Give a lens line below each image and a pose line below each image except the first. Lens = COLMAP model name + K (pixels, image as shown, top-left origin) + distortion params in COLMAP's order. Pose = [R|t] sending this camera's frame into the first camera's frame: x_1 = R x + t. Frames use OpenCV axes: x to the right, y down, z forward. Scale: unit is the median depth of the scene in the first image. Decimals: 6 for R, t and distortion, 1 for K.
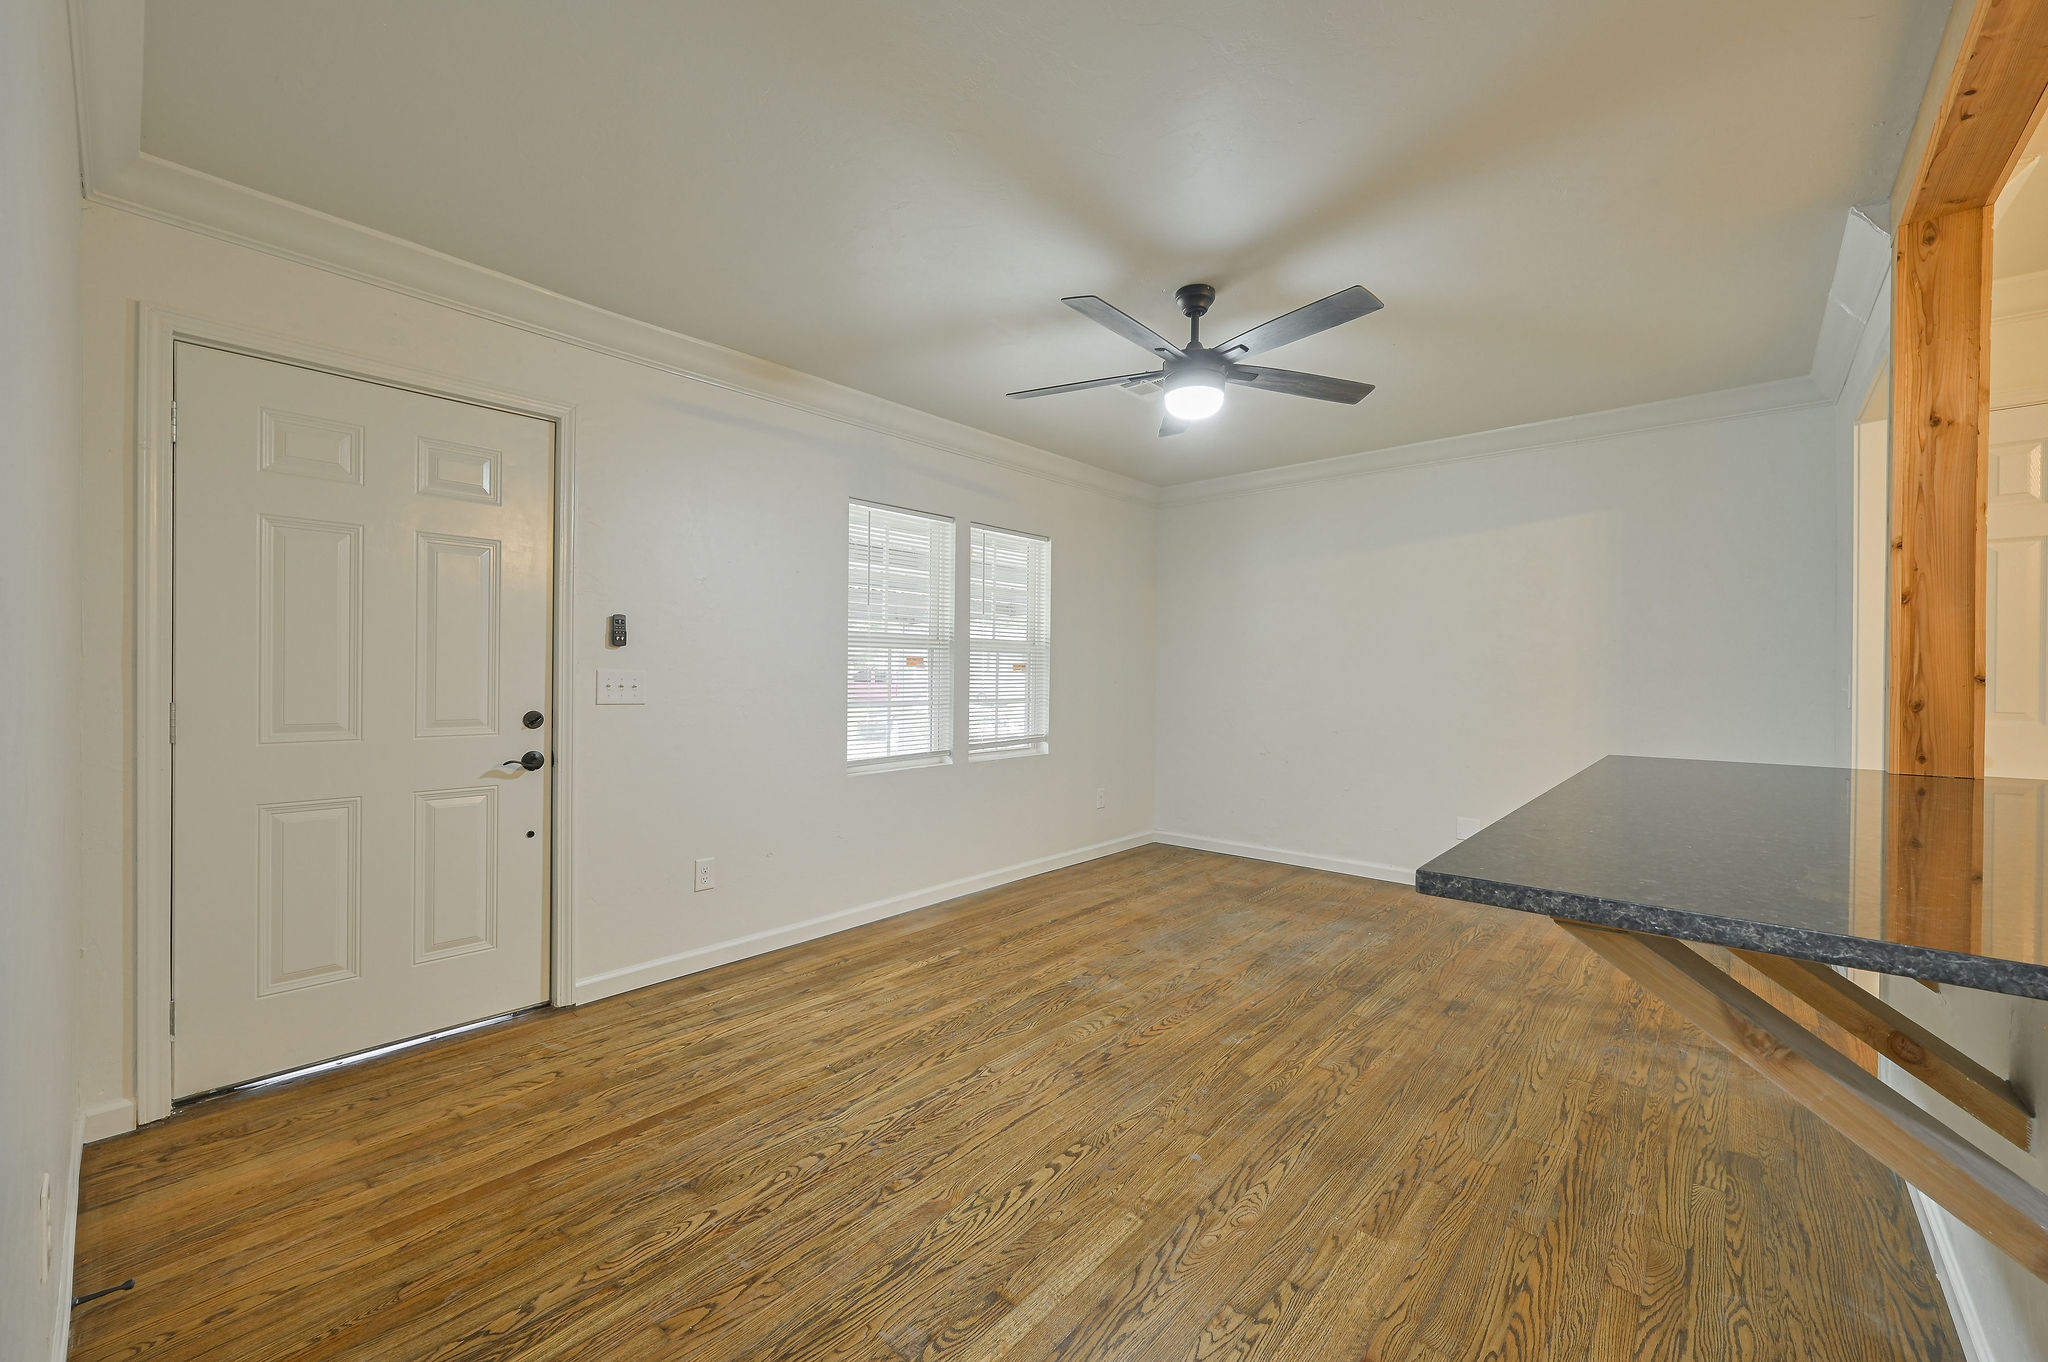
lens RADIAL K [[807.0, 0, 1031.6], [0, 807.0, 679.0], [0, 0, 1]] dist [-0.000825, 0.000883]
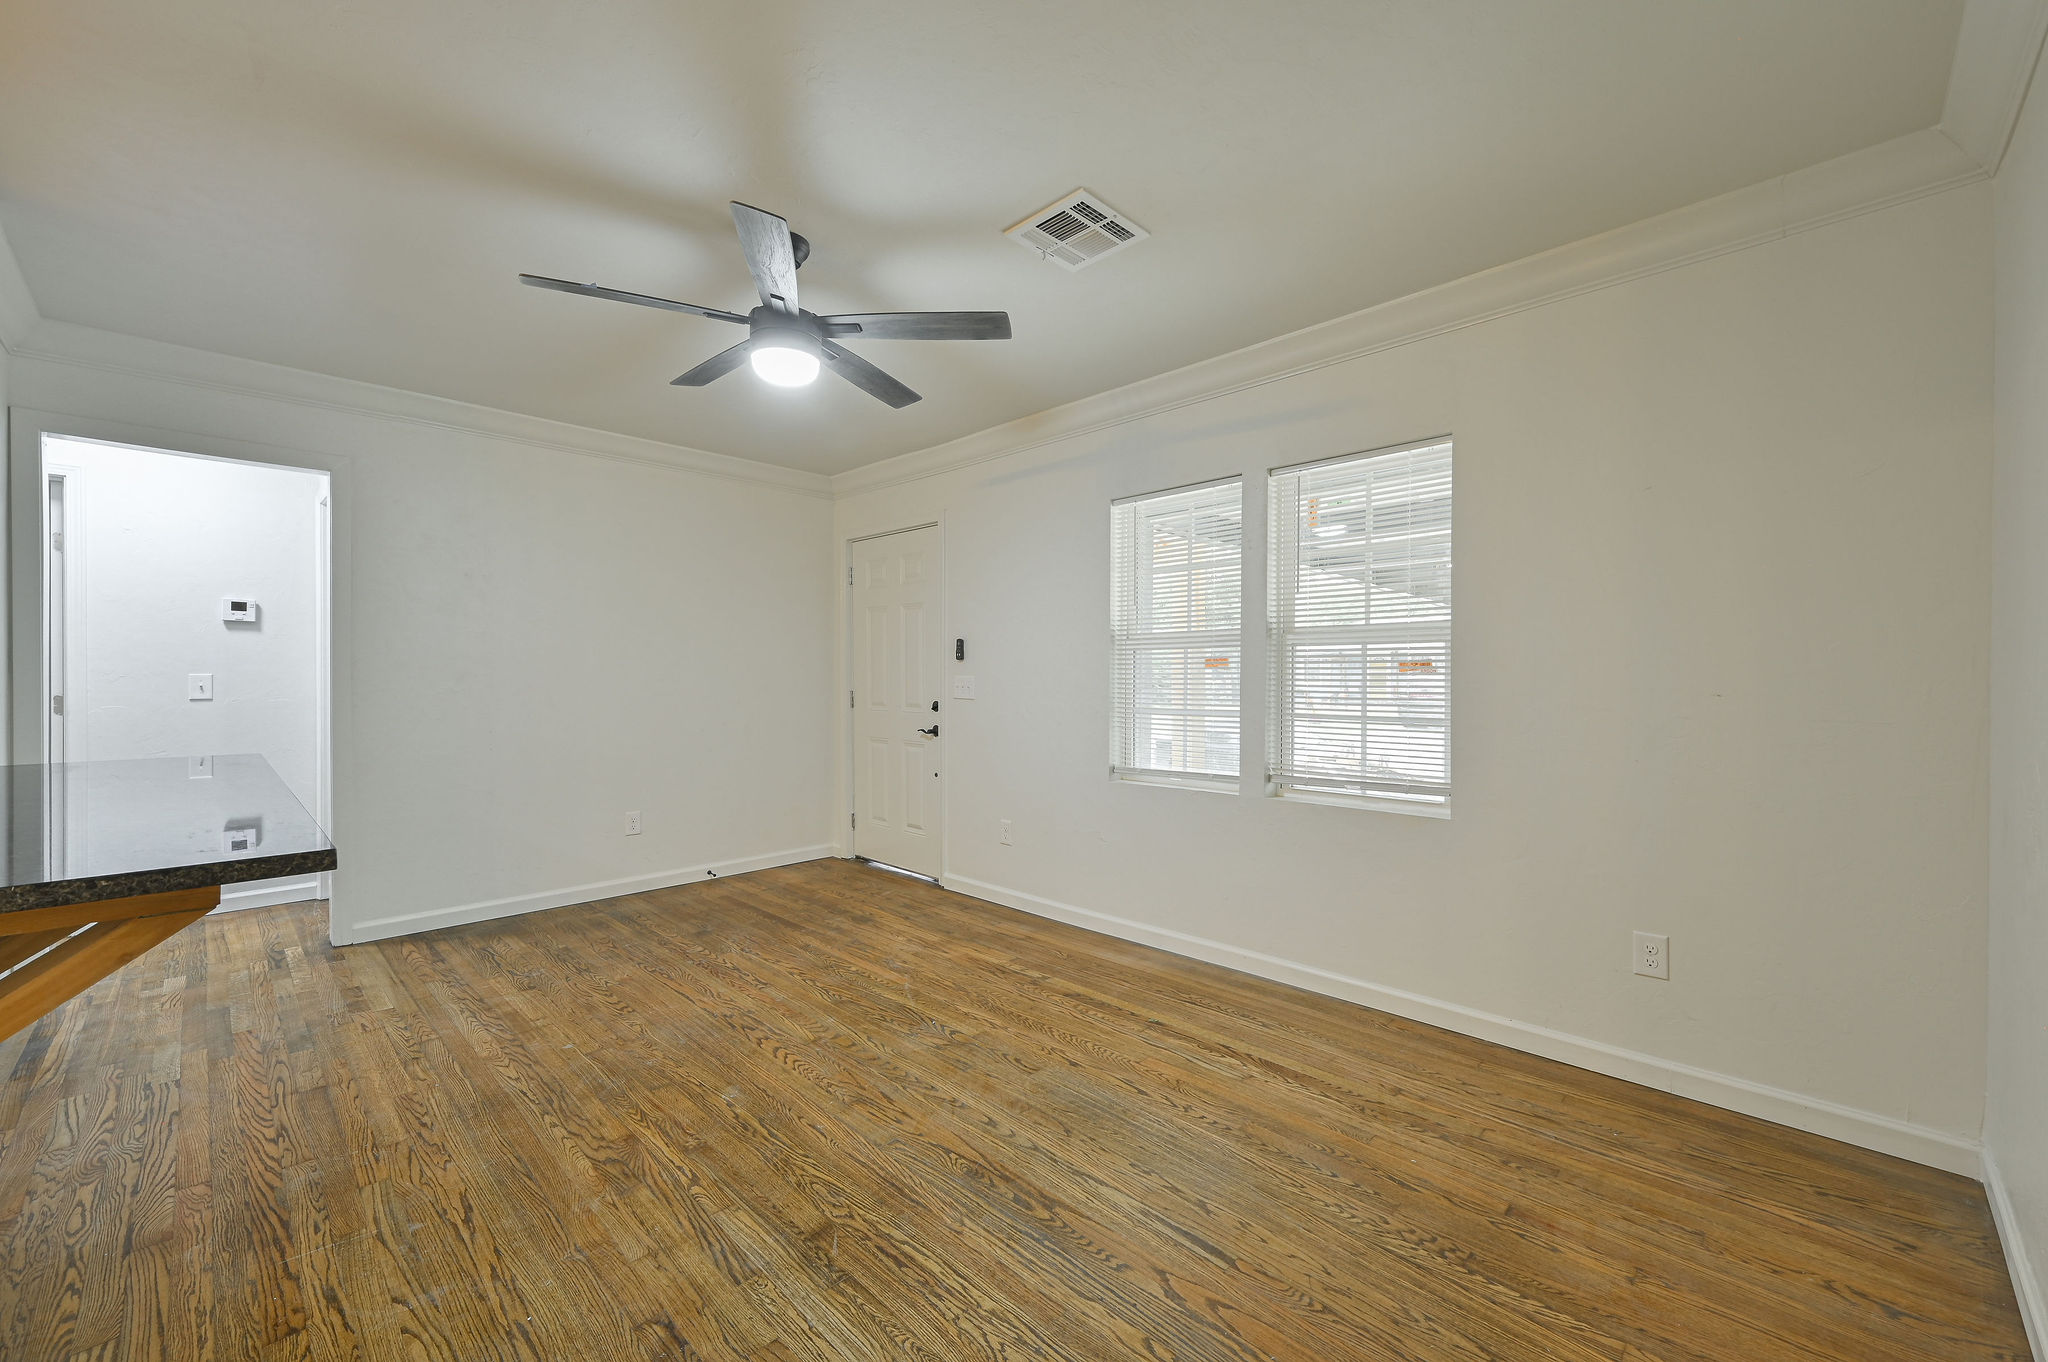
lens RADIAL K [[807.0, 0, 1024.5], [0, 807.0, 679.6], [0, 0, 1]] dist [-0.000825, 0.000883]
pose [[-0.056794, -0.002830, -0.998382, 1.031778], [-0.006097, 0.999978, -0.002488, -0.001637], [0.998367, 0.005946, -0.056810, 1.272473]]
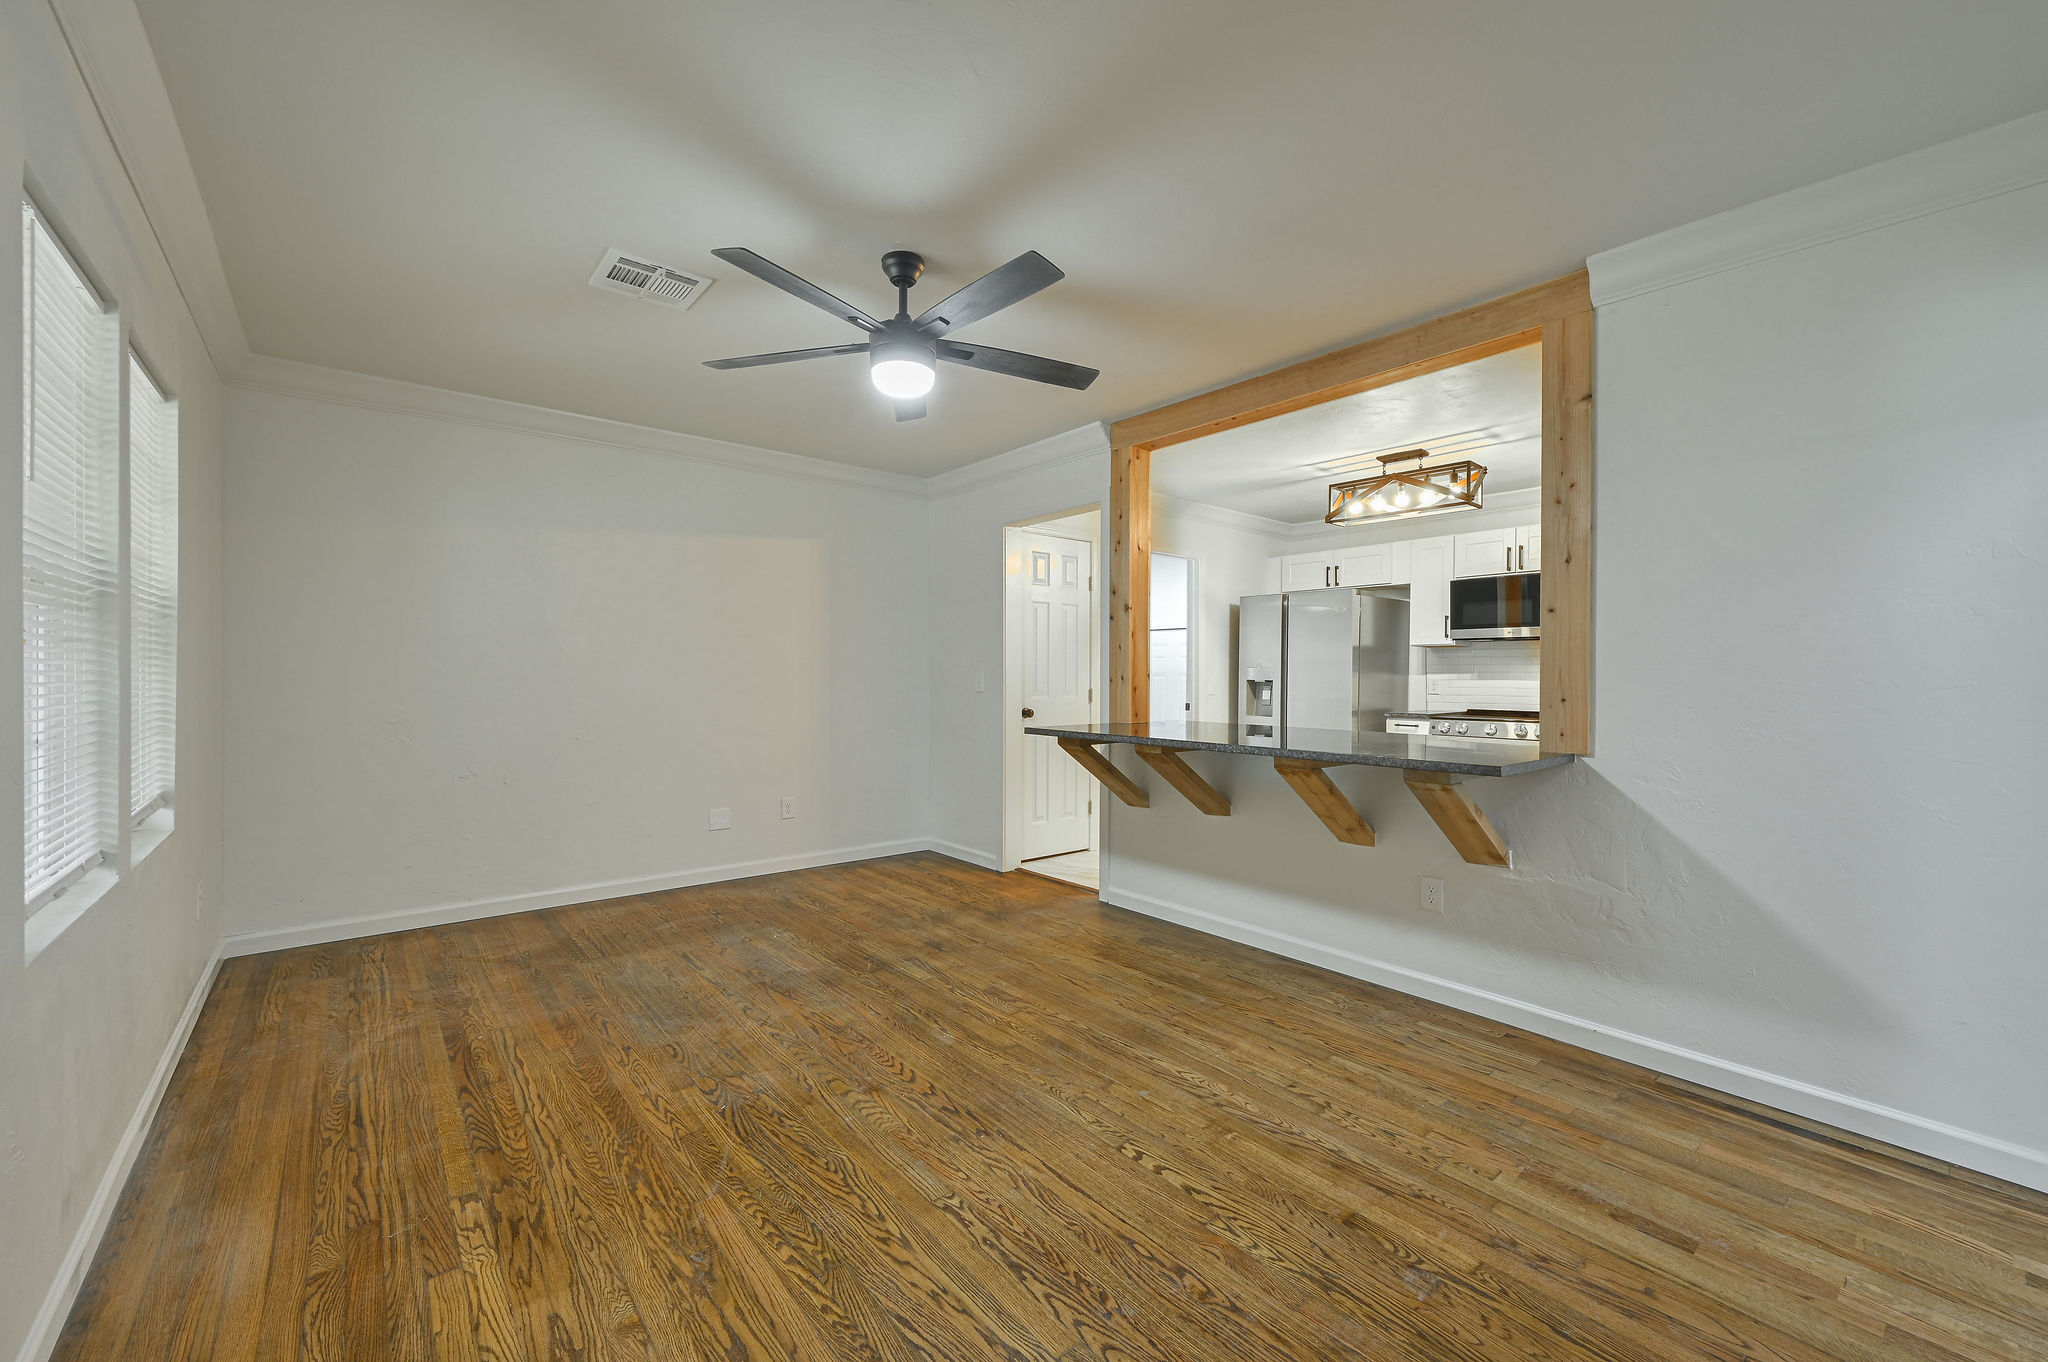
lens RADIAL K [[807.0, 0, 1027.3], [0, 807.0, 679.5], [0, 0, 1]] dist [-0.000825, 0.000883]
pose [[0.153212, -0.010162, 0.988141, -0.674196], [0.000531, 0.999948, 0.010202, -0.008206], [-0.988193, -0.001038, 0.153210, 0.695953]]
